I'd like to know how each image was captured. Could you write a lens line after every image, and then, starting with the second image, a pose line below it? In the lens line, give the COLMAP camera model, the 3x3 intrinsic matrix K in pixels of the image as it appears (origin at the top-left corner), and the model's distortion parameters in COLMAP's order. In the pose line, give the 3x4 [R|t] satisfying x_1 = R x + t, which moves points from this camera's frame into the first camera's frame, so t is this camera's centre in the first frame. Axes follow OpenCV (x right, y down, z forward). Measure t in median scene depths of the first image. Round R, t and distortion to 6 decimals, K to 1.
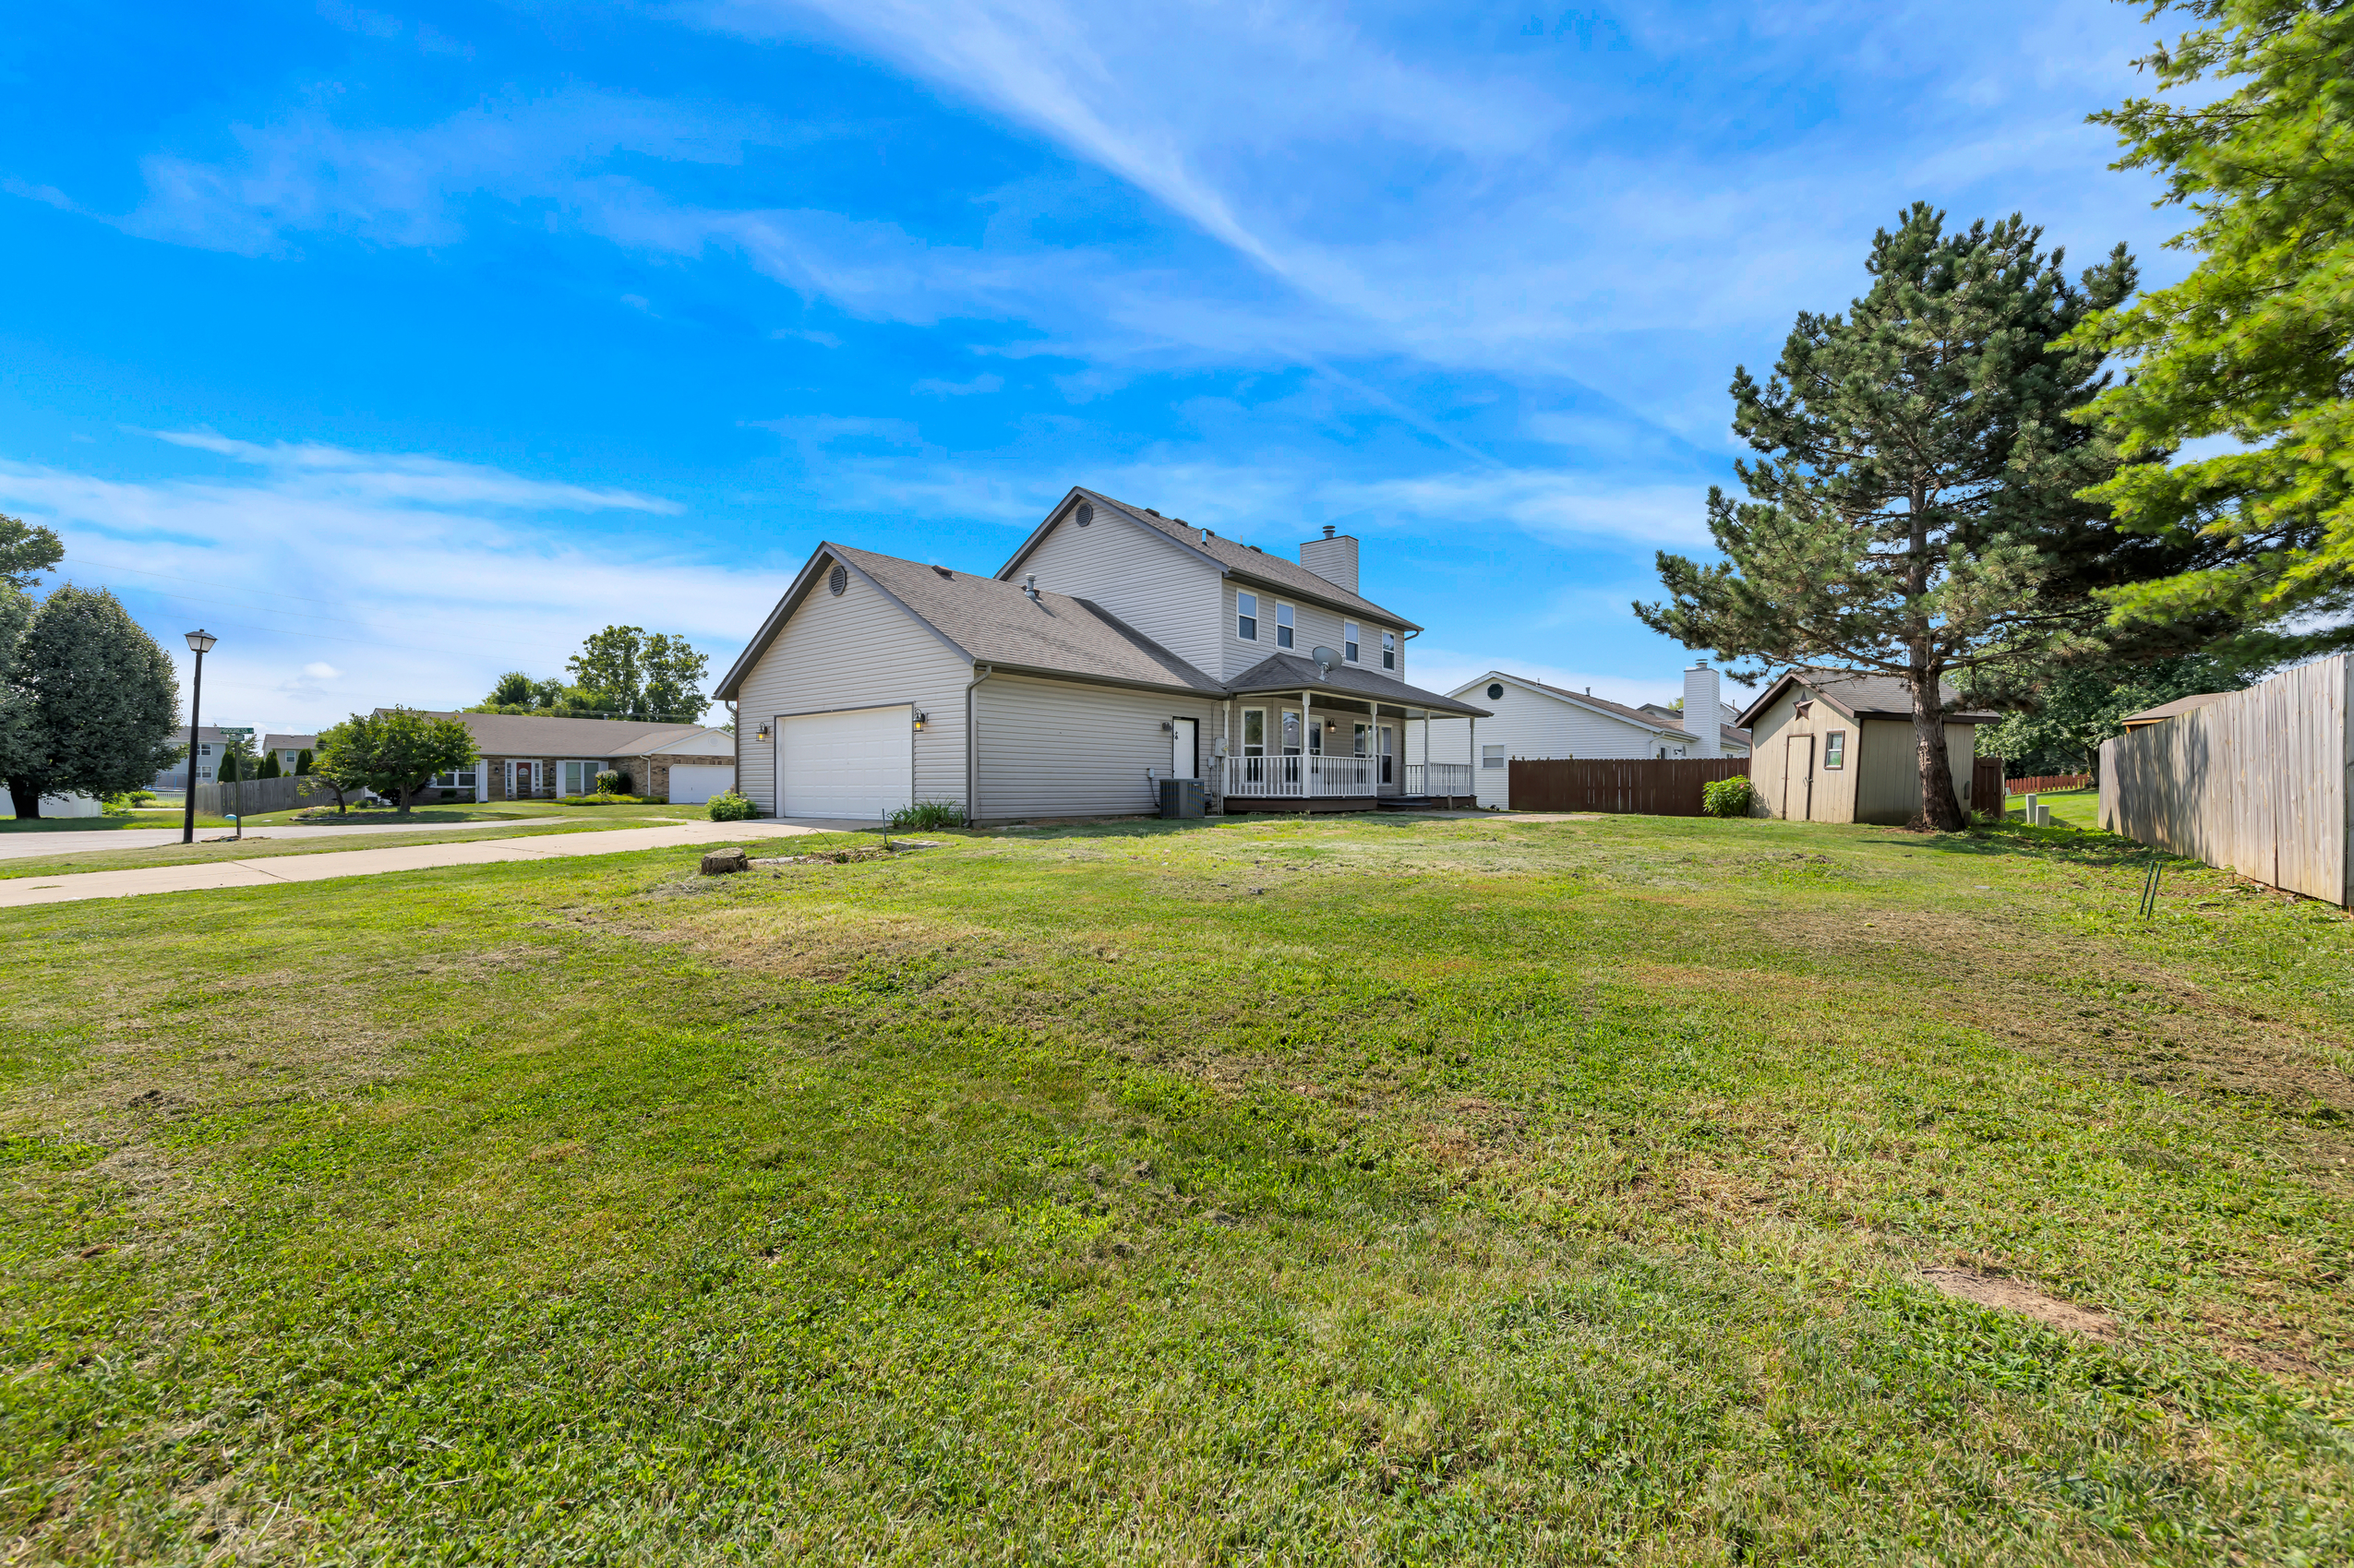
lens RADIAL K [[932.7, 0, 1189.6], [0, 932.7, 774.3], [0, 0, 1]] dist [0.011902, -0.001114]
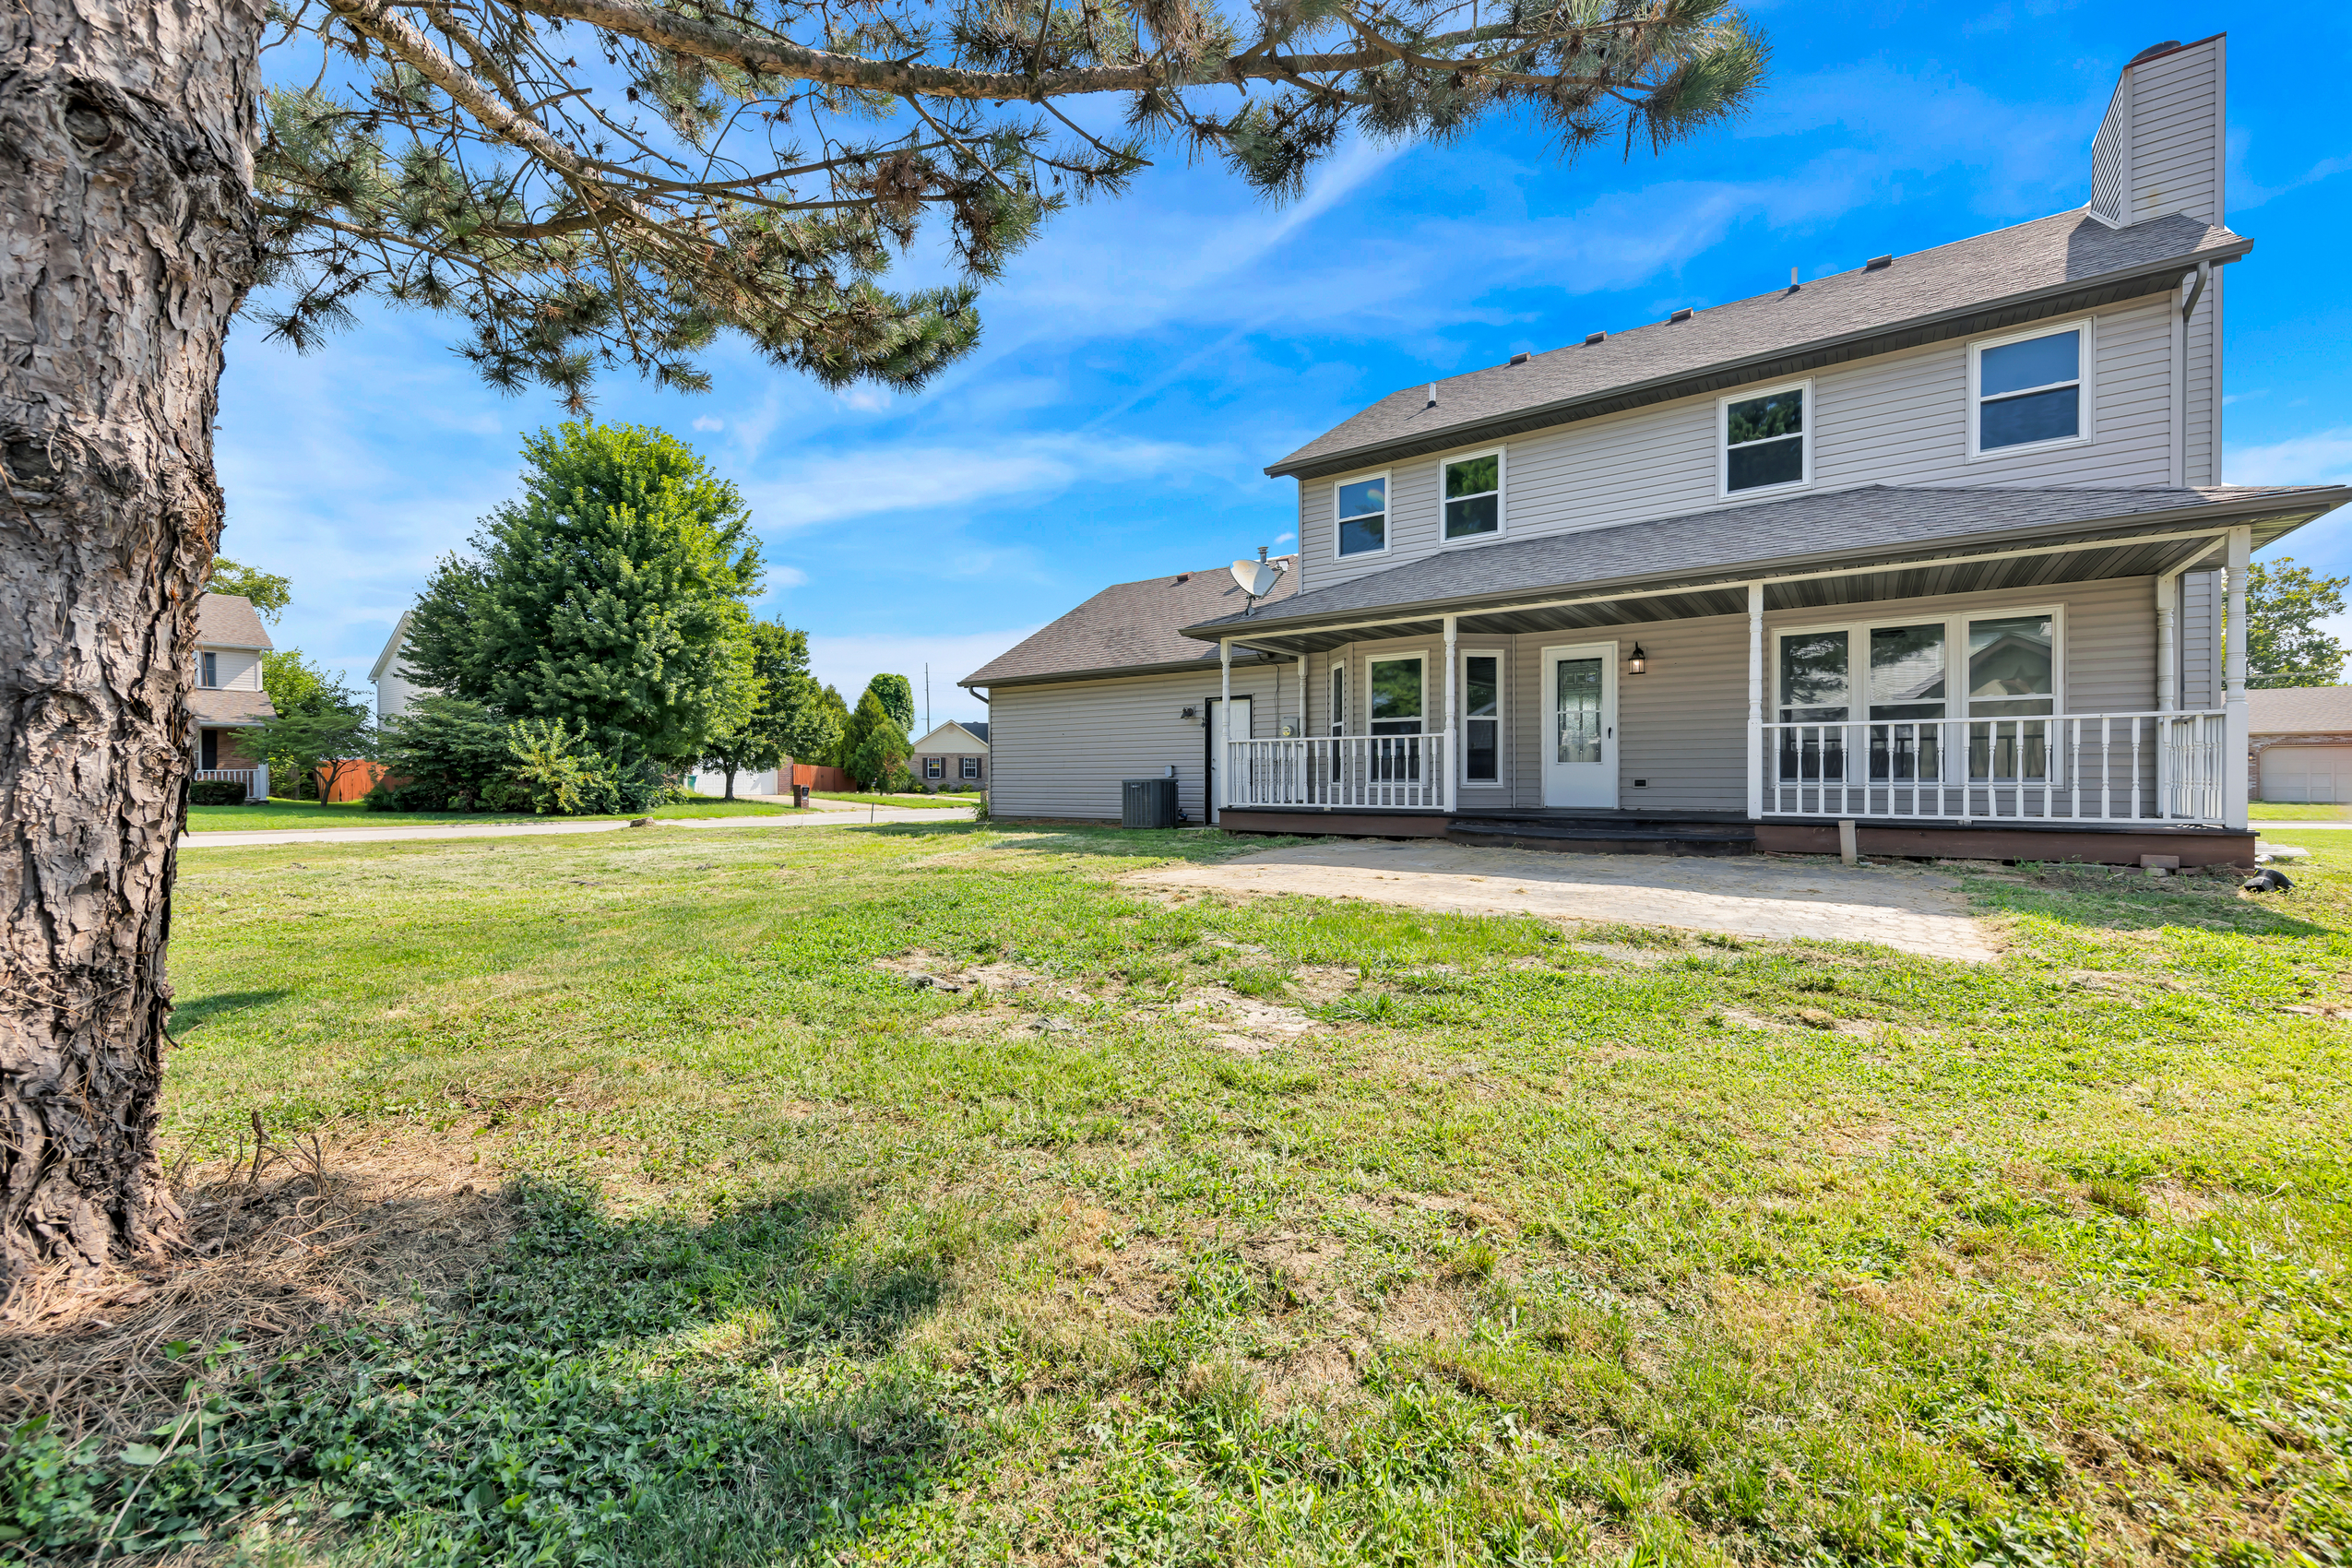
lens RADIAL K [[932.0, 0, 1179.2], [0, 932.0, 782.1], [0, 0, 1]] dist [0.011902, -0.001114]
pose [[0.051208, -0.006716, -0.998665, 0.667743], [0.011707, 0.999913, -0.006124, 0.010216], [0.998619, -0.011378, 0.051282, 0.834088]]
